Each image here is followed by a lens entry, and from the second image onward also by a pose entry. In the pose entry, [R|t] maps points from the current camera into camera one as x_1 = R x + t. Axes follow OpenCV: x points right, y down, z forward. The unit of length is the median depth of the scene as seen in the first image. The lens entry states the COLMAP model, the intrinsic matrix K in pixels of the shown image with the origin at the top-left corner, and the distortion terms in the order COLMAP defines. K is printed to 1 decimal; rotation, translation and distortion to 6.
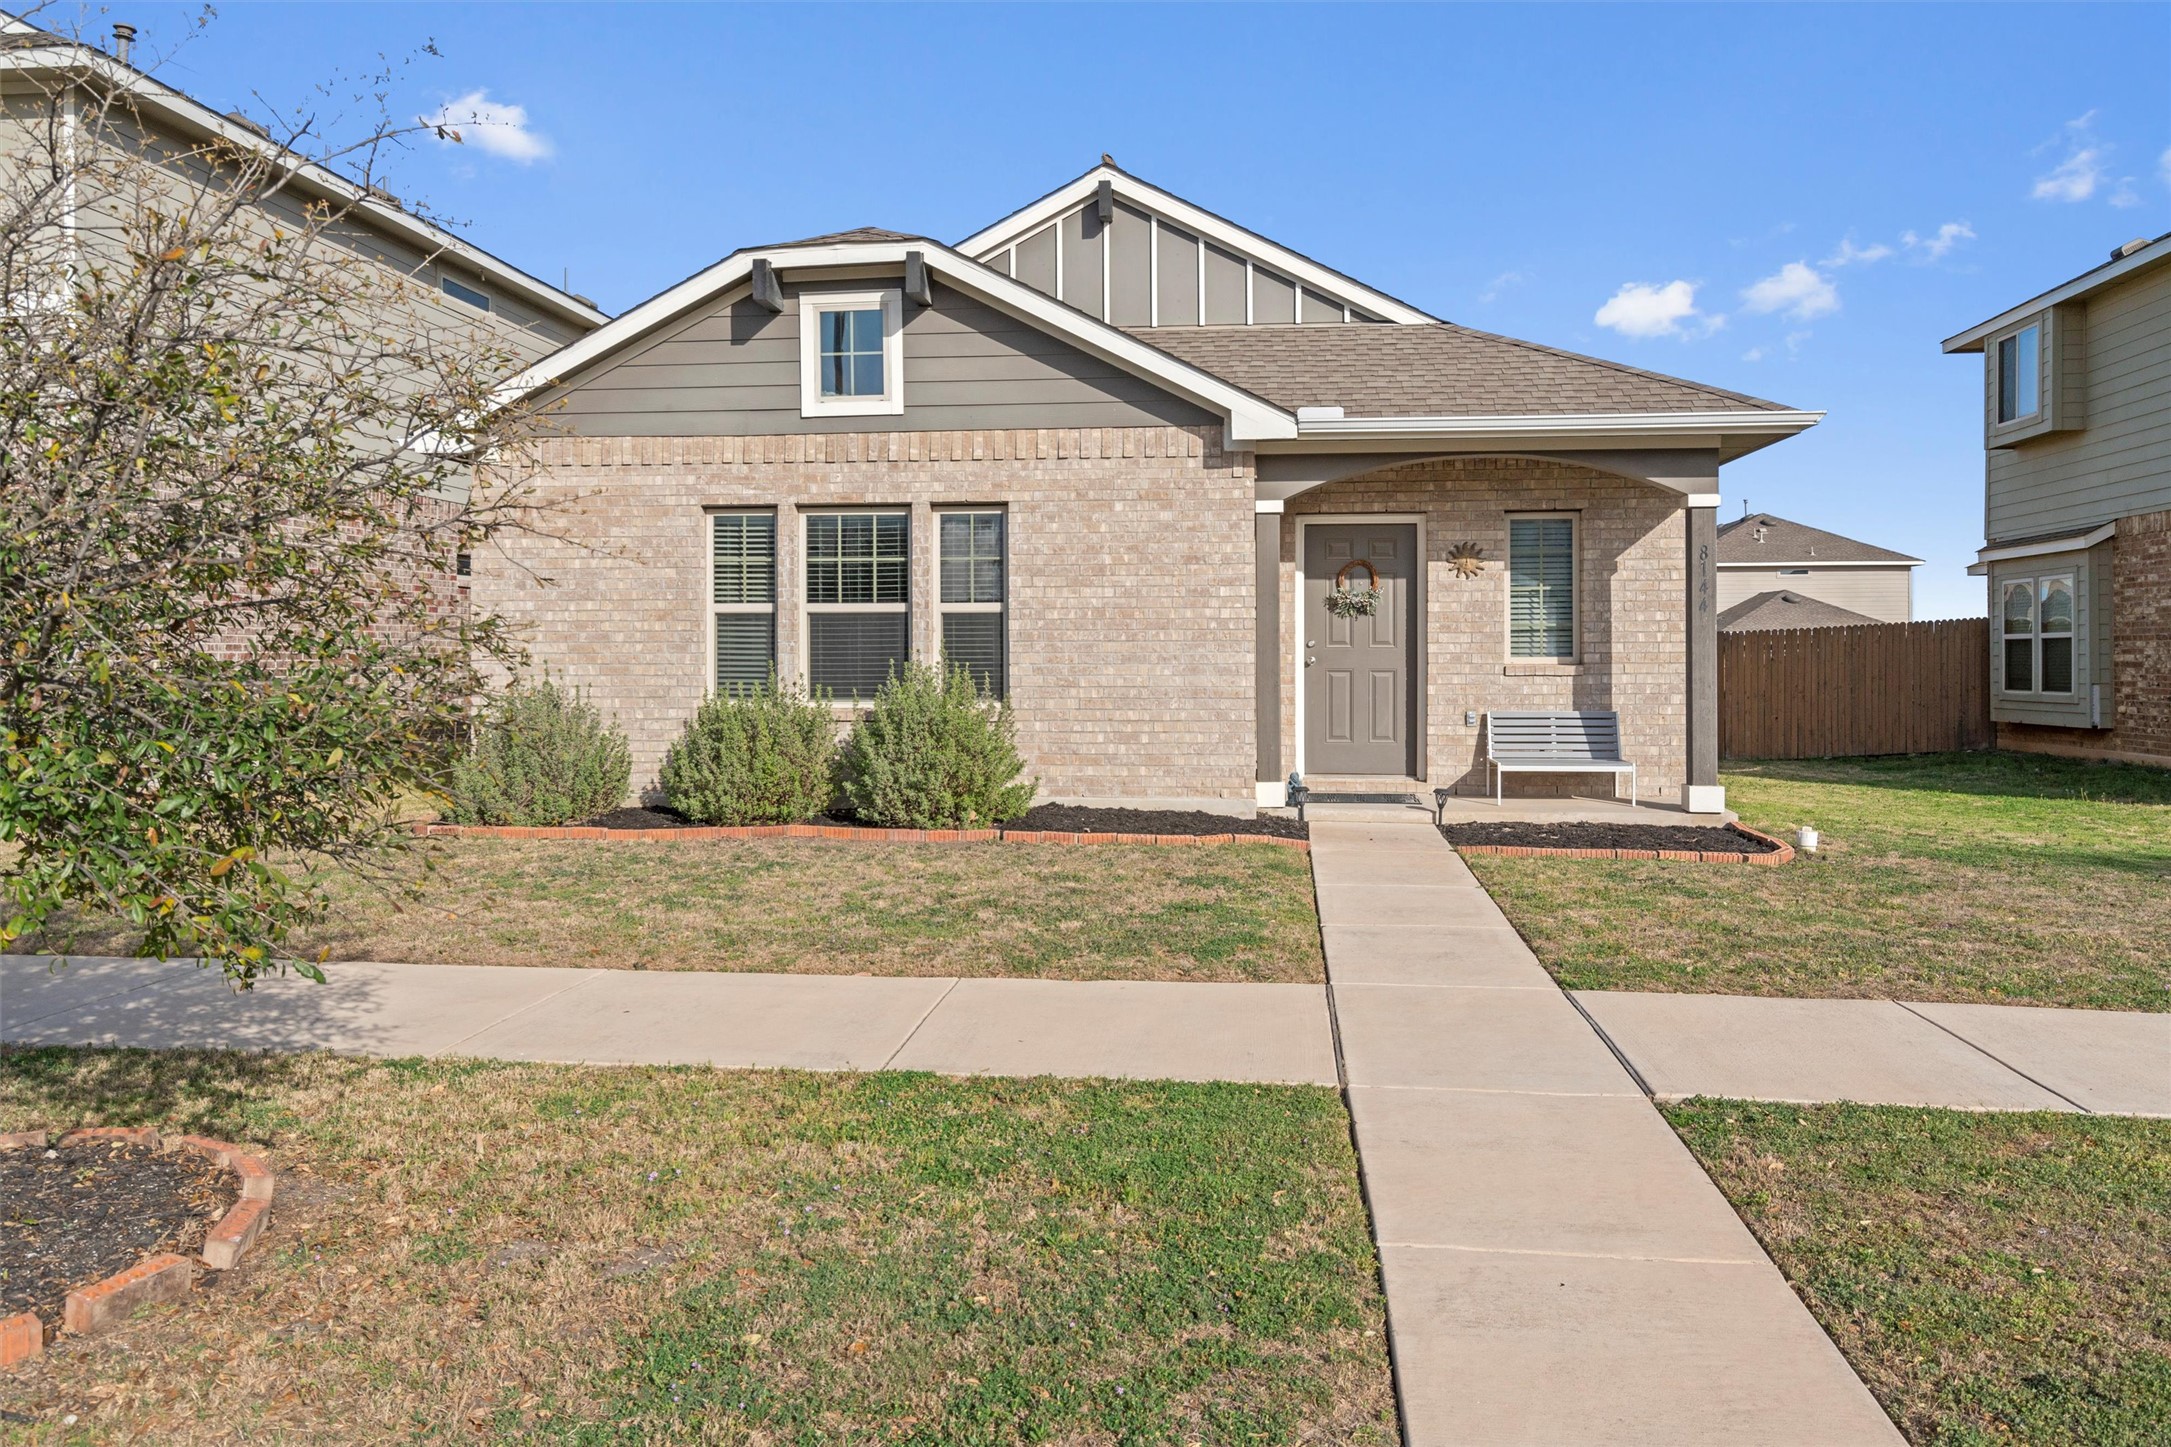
lens RADIAL K [[1605.3, 0, 1085.5], [0, 1605.3, 723.5], [0, 0, 1]] dist [0.007992, 0.002237]
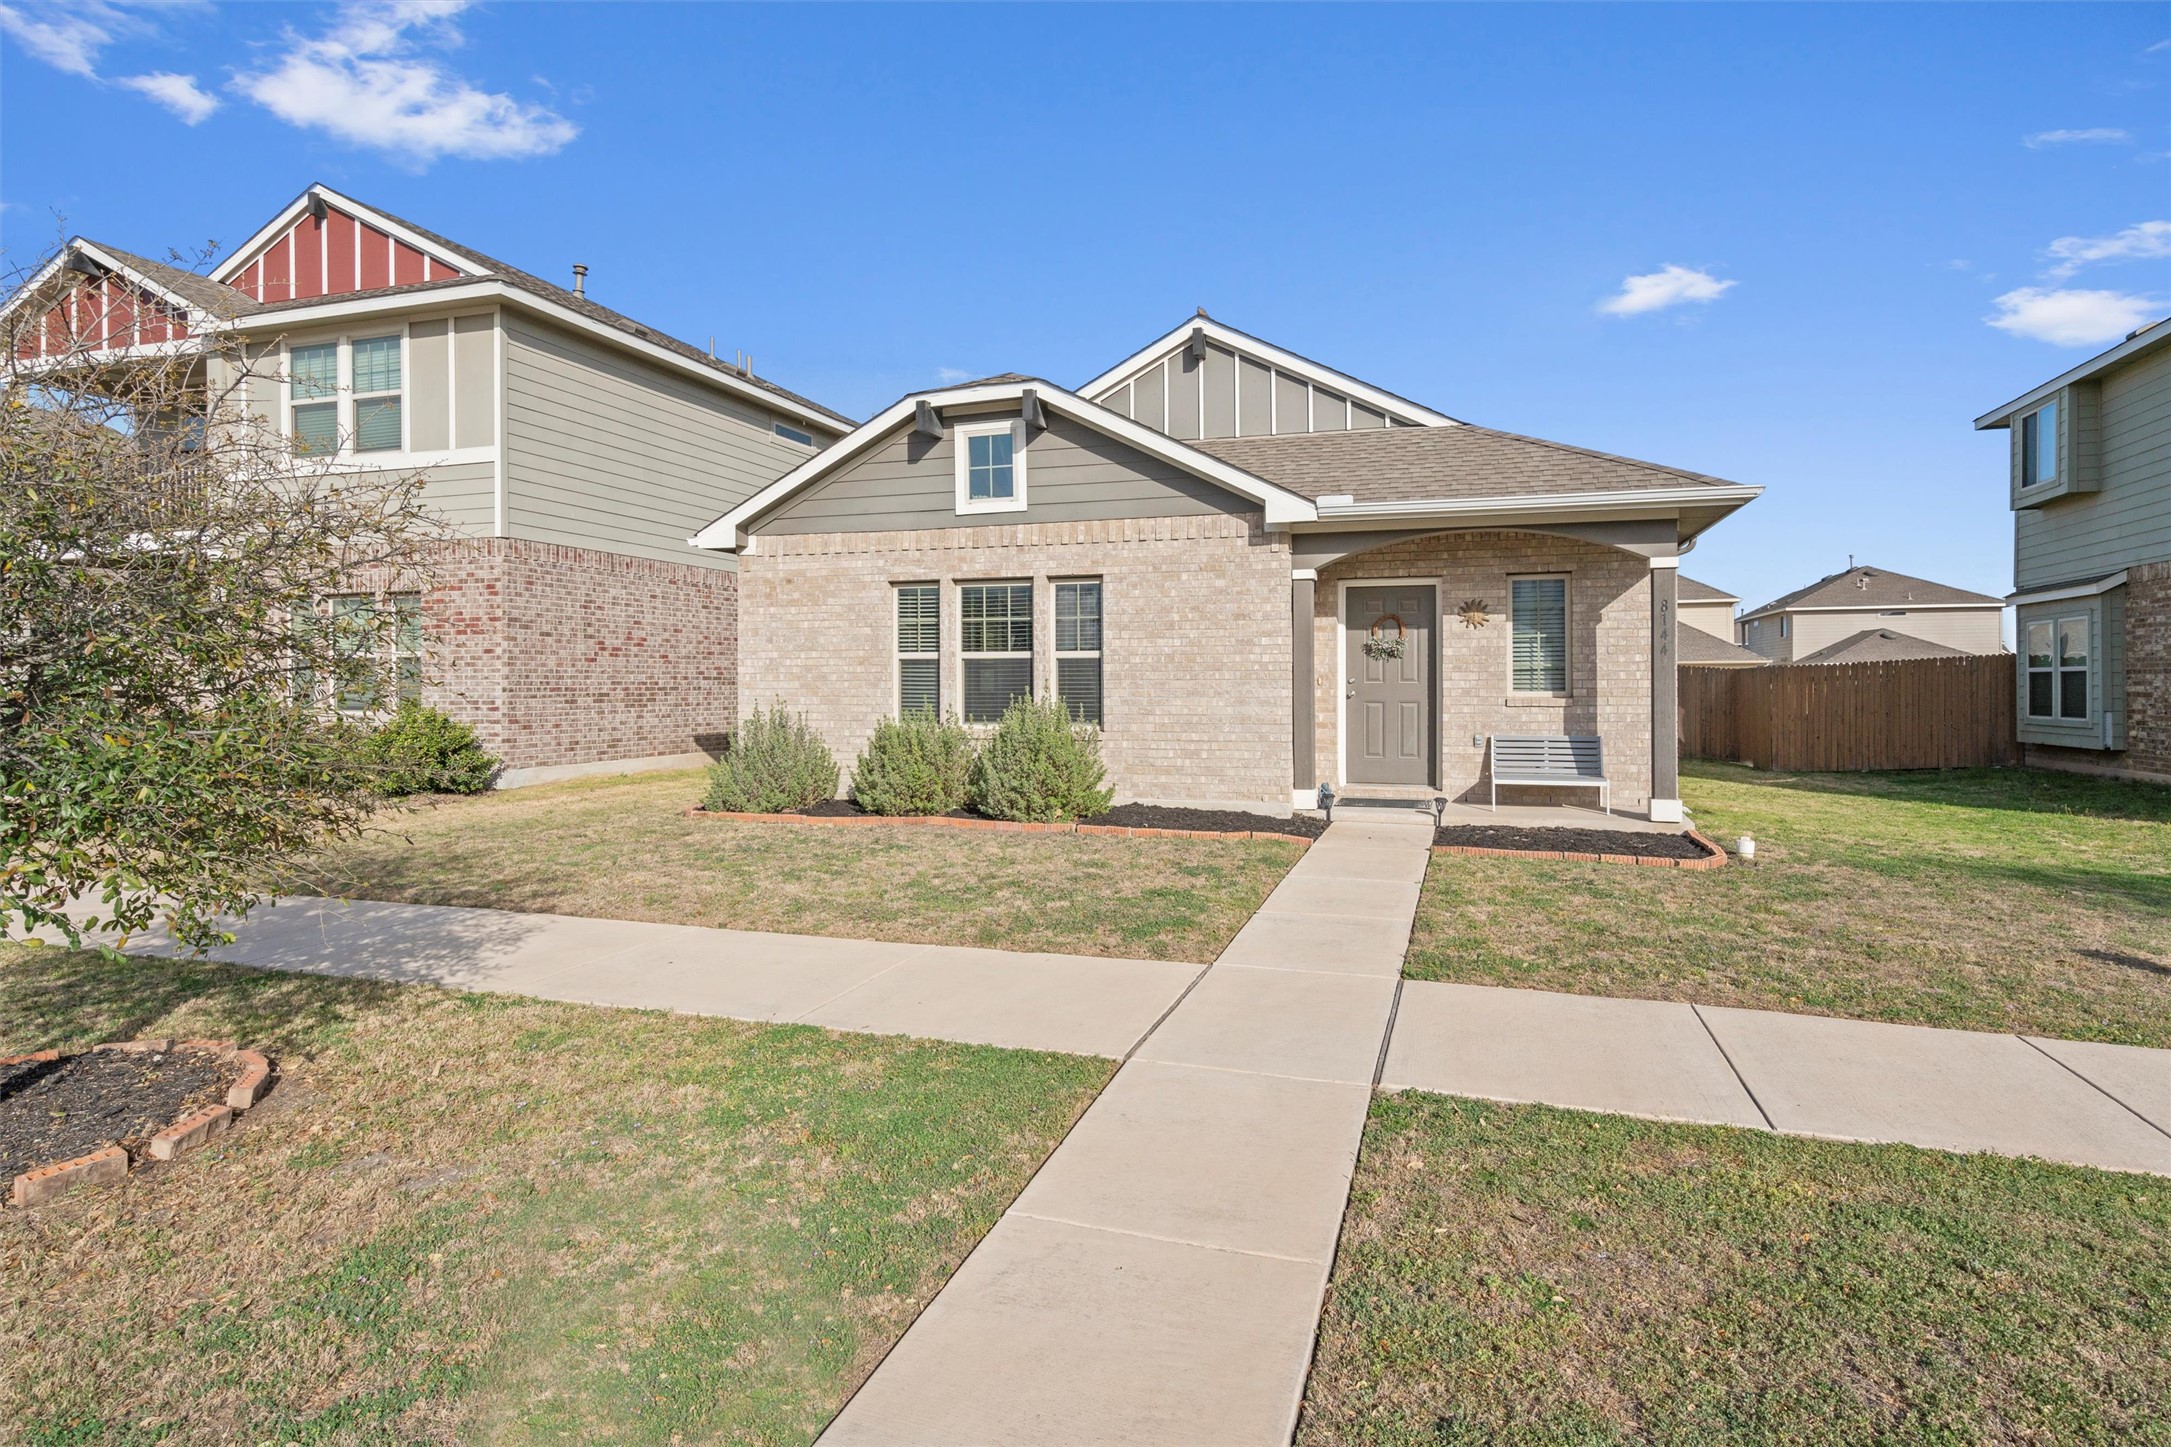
lens RADIAL K [[1169.7, 0, 1085.5], [0, 1169.7, 723.5], [0, 0, 1]] dist [0.004459, 0.001642]
pose [[0.979977, 0.005921, -0.199021, 0.126251], [-0.007197, 0.999958, -0.005687, -0.009419], [0.198979, 0.007006, 0.979979, 0.051663]]
